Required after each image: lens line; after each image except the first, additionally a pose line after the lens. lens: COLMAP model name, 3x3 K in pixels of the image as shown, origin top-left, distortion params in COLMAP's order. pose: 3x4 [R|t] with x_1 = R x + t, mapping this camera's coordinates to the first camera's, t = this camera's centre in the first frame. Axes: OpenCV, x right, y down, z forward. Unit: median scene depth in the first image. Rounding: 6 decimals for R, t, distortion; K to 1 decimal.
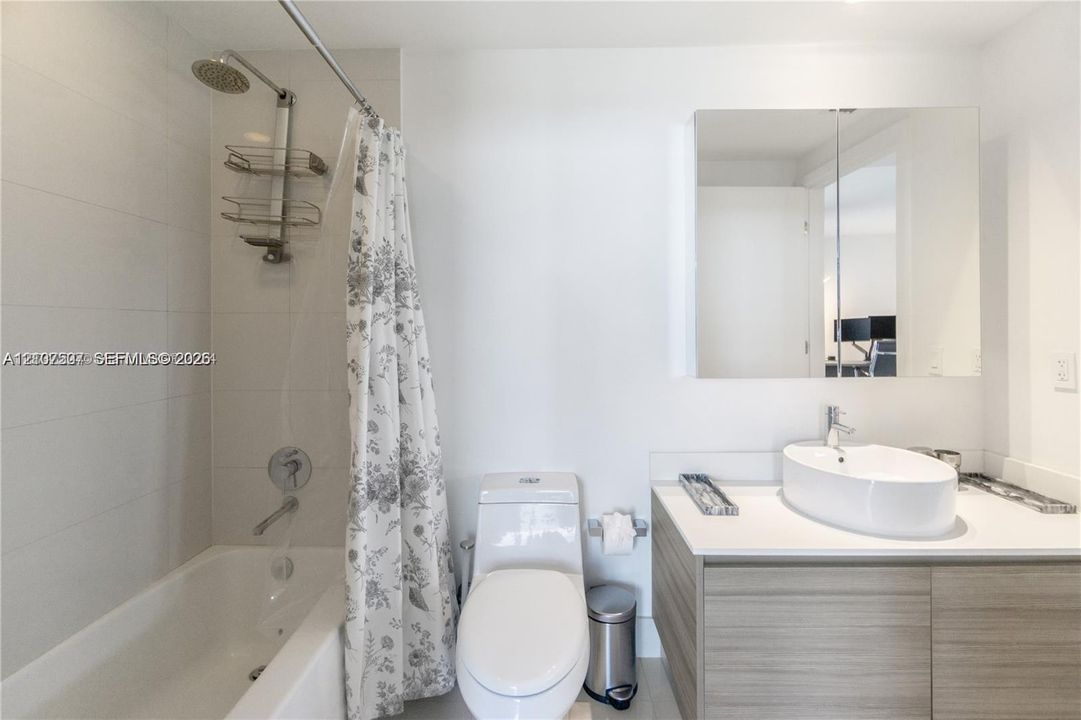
lens RADIAL K [[478.3, 0, 547.7], [0, 478.3, 357.0], [0, 0, 1]] dist [0.019203, 0.000181]
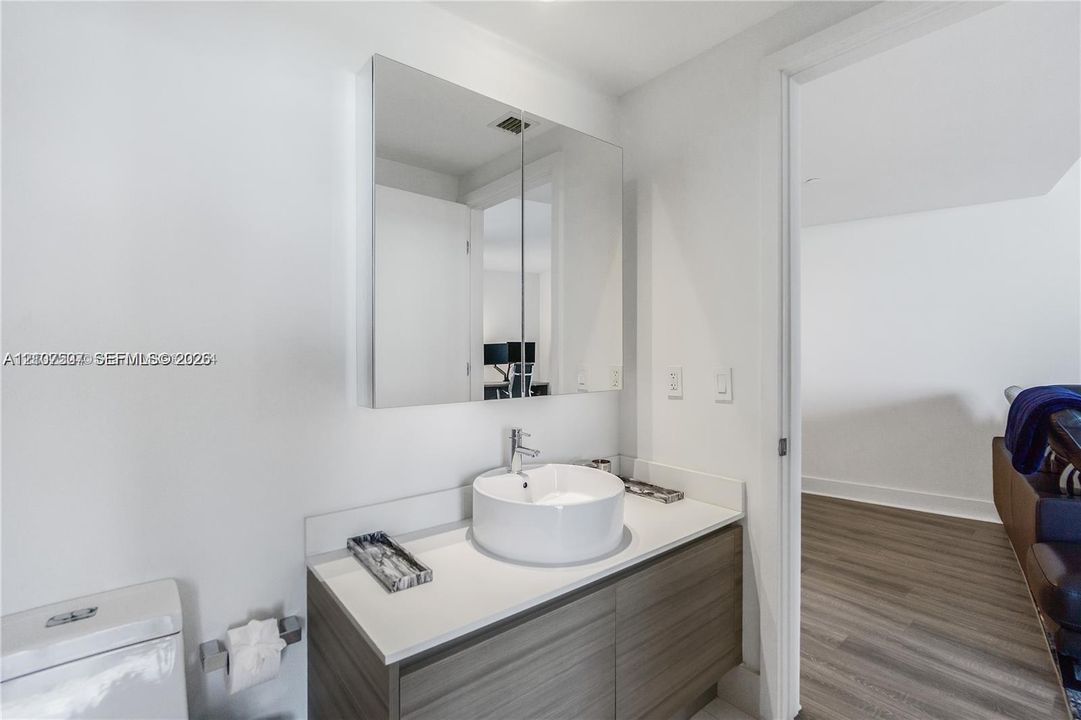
lens RADIAL K [[496.7, 0, 540.7], [0, 496.7, 348.9], [0, 0, 1]] dist [0.000024, 0.000014]
pose [[0.773733, 0.007623, 0.633465, 0.015420], [0.037485, 0.997625, -0.057790, 0.004917], [-0.632401, 0.068459, 0.771610, 0.210891]]
